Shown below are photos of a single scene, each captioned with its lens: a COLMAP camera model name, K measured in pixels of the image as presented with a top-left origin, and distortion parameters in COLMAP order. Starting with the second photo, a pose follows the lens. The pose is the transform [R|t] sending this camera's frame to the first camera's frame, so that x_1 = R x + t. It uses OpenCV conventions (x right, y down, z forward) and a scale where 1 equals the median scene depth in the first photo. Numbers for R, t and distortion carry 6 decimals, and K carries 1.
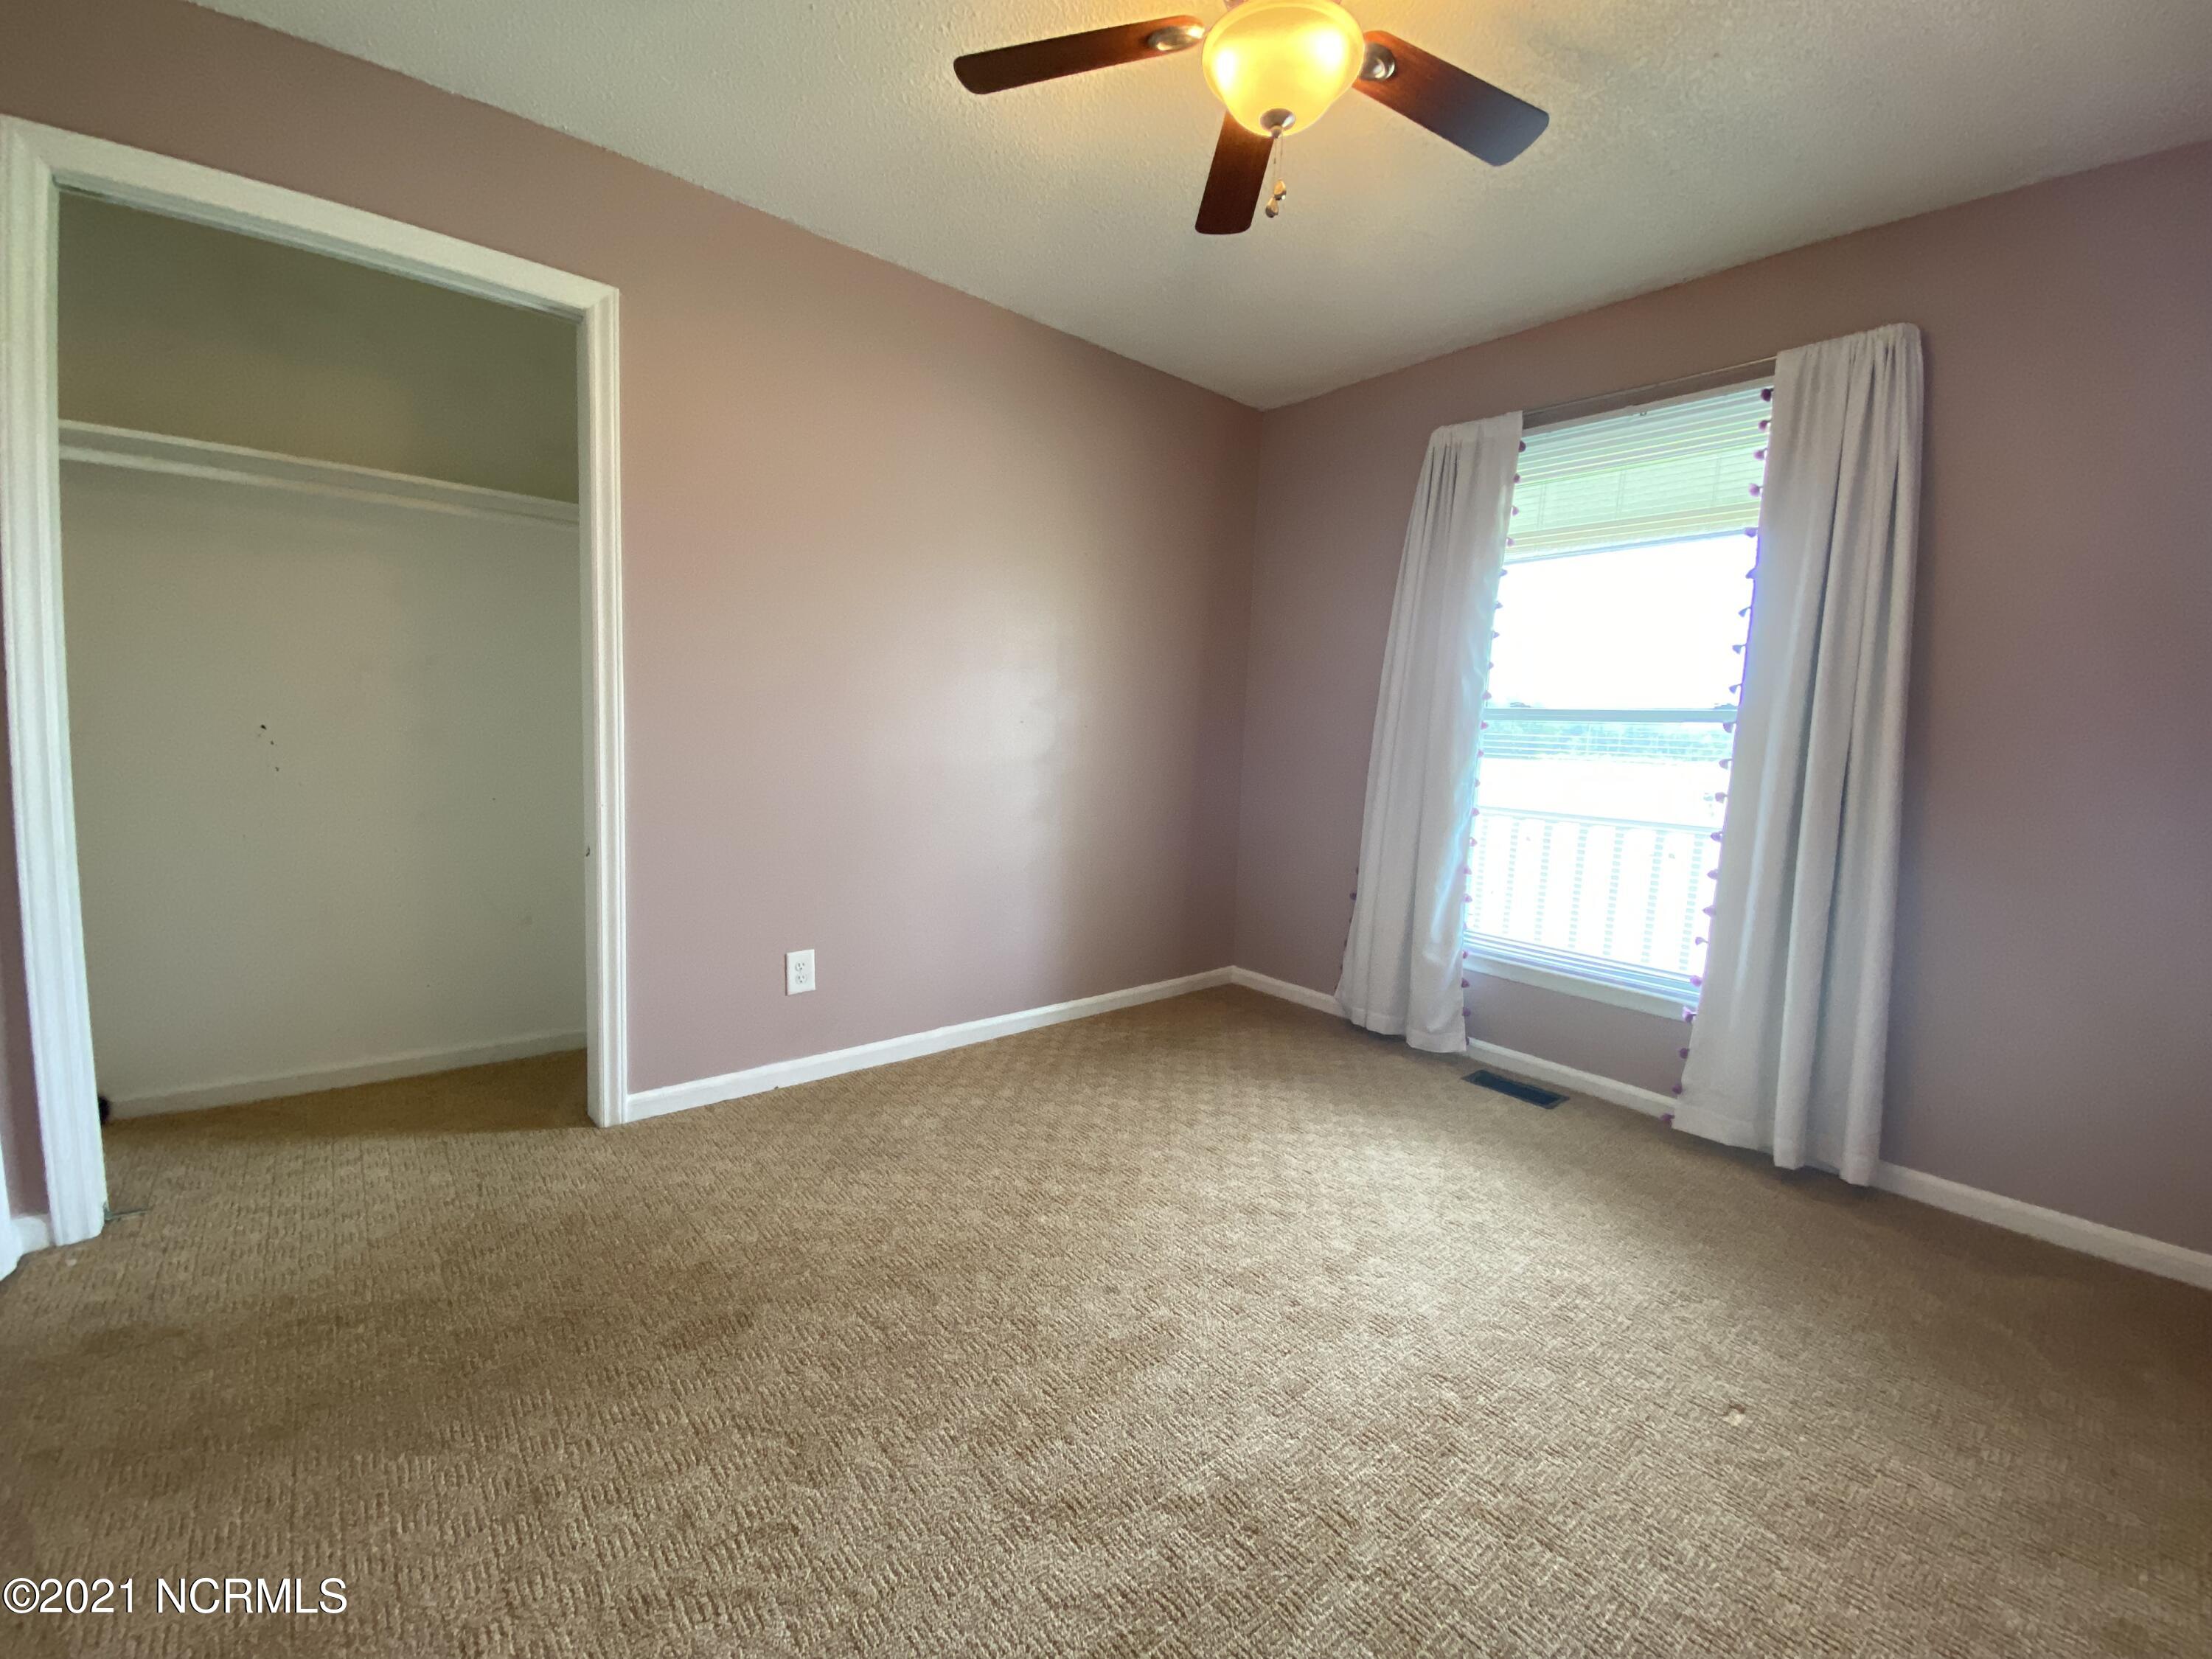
lens RADIAL K [[907.6, 0, 1103.3], [0, 907.6, 824.7], [0, 0, 1]] dist [-0.000788, -0.011500]
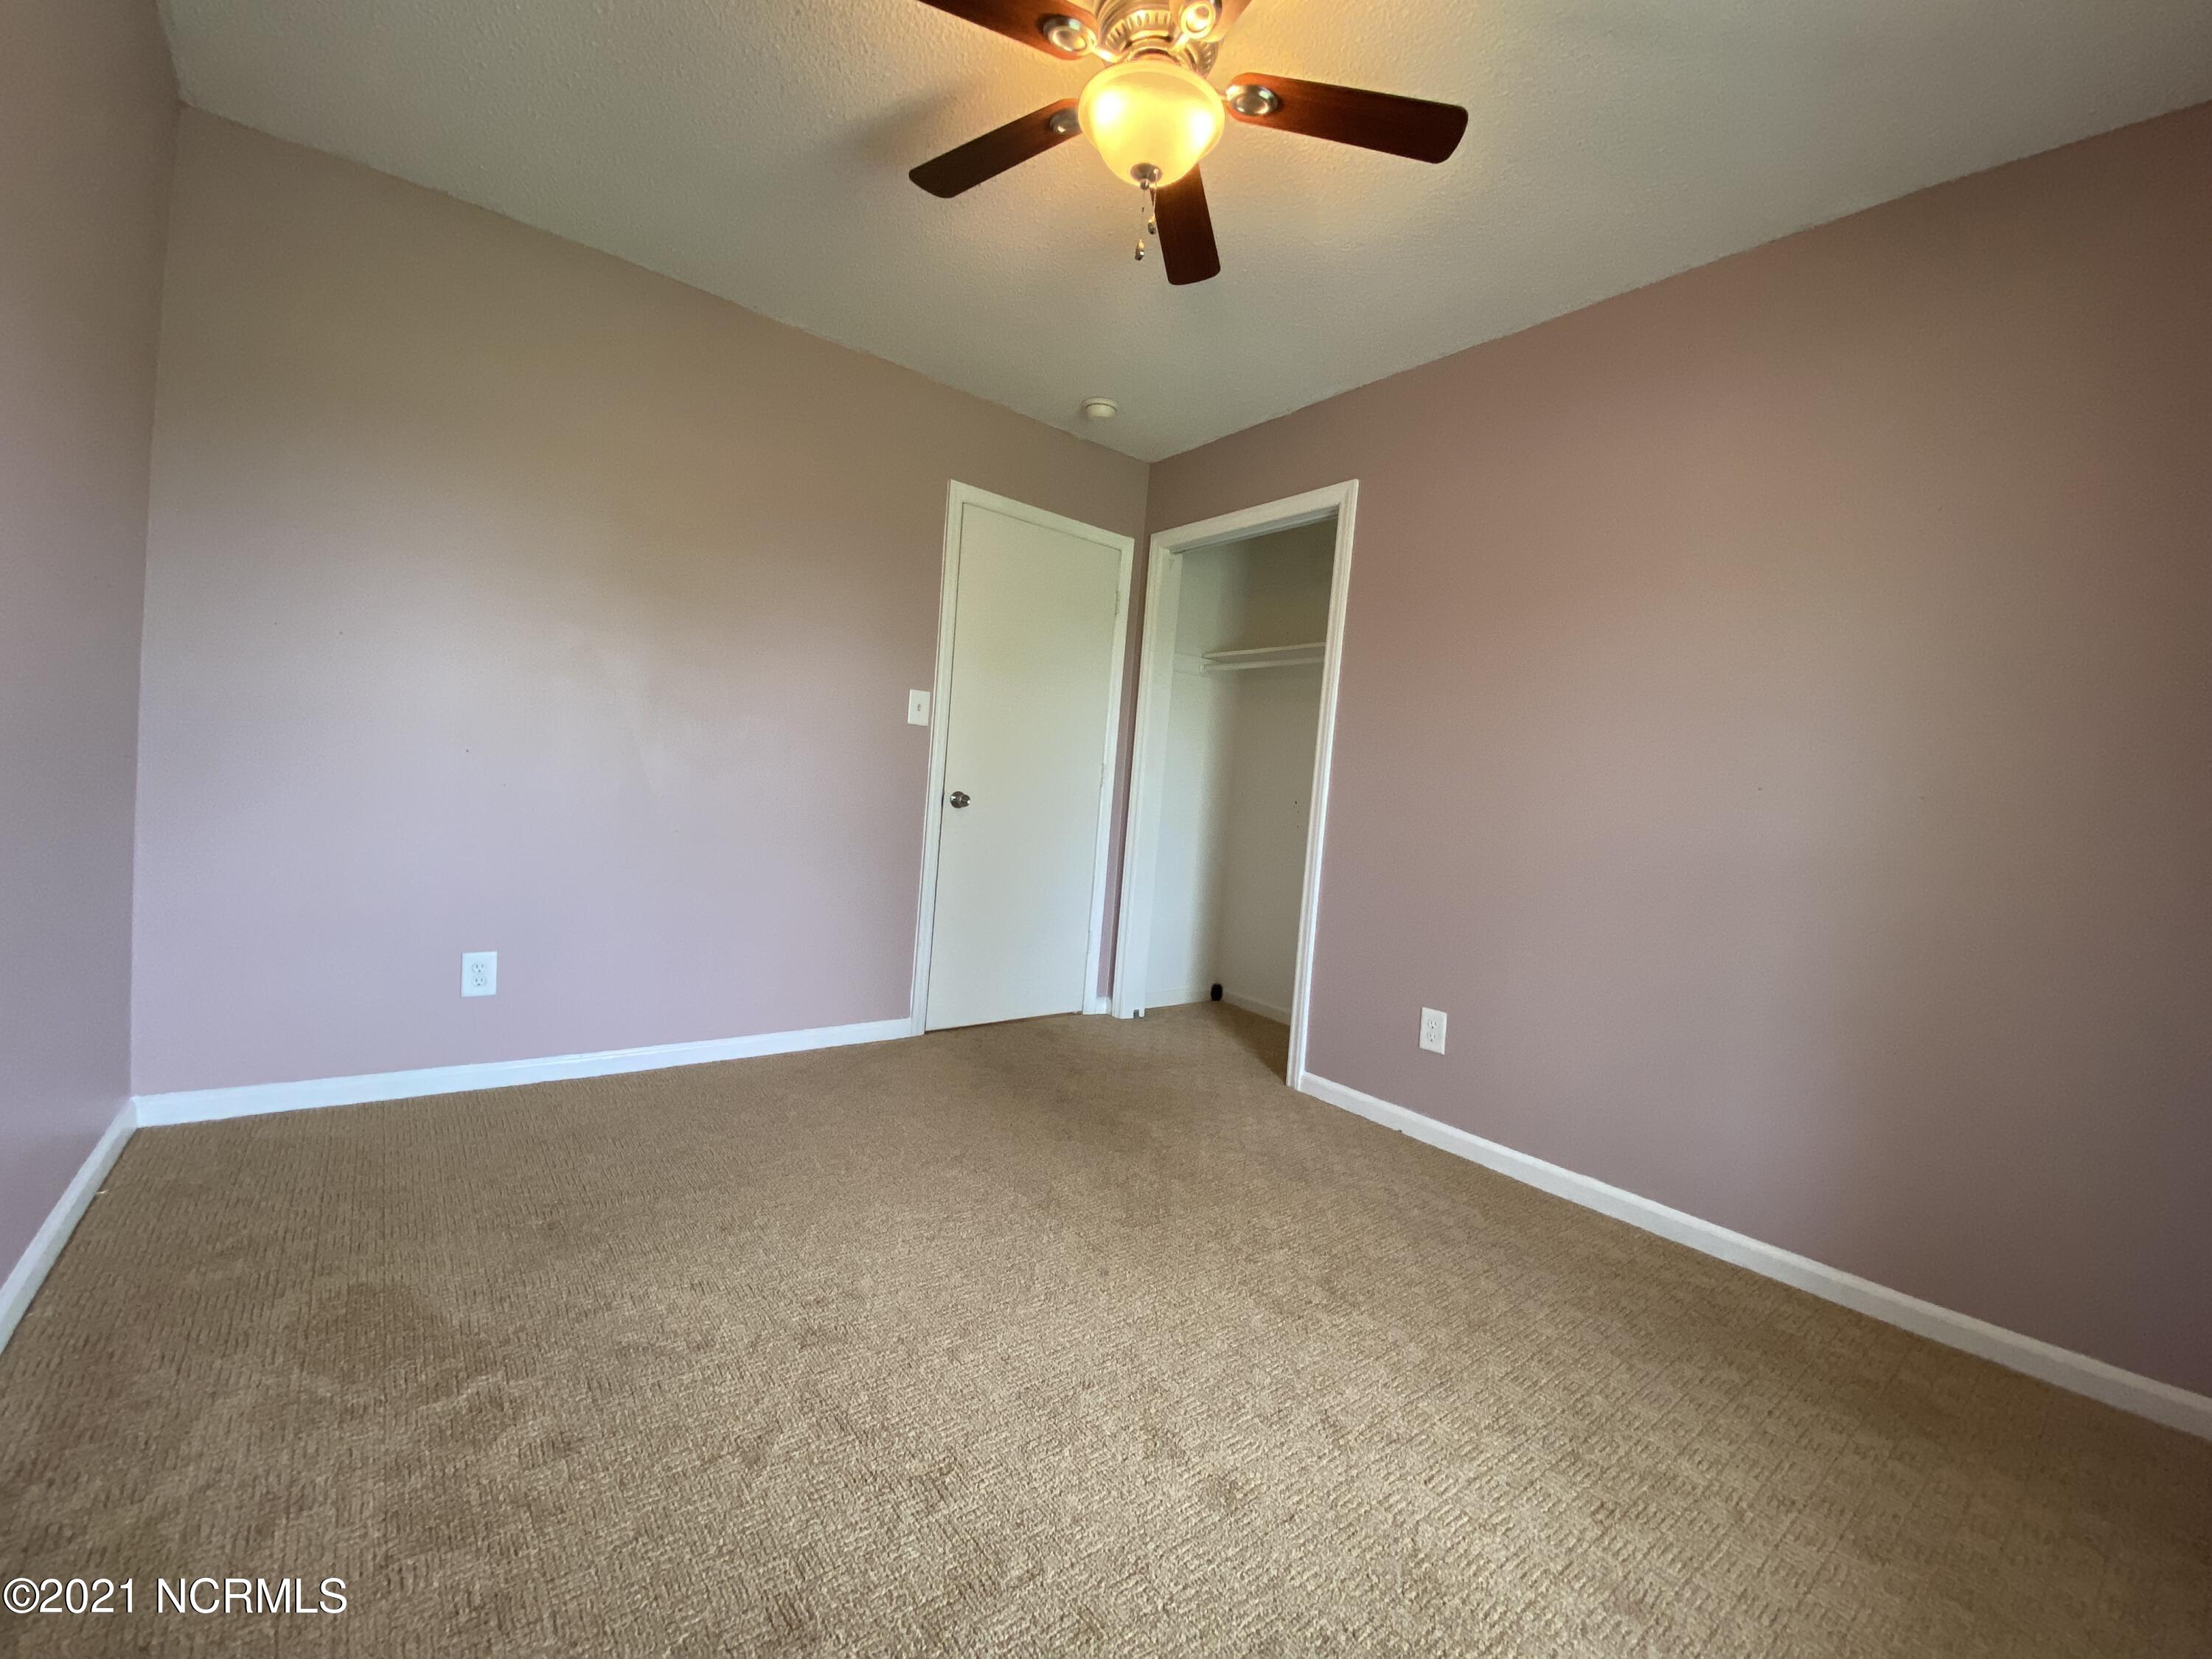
lens RADIAL K [[907.6, 0, 1096.7], [0, 907.6, 825.7], [0, 0, 1]] dist [-0.000788, -0.011500]
pose [[-0.052369, 0.005195, -0.998614, 0.812611], [-0.172672, 0.984877, 0.014179, -0.019892], [0.983586, 0.173176, -0.050680, 0.712861]]
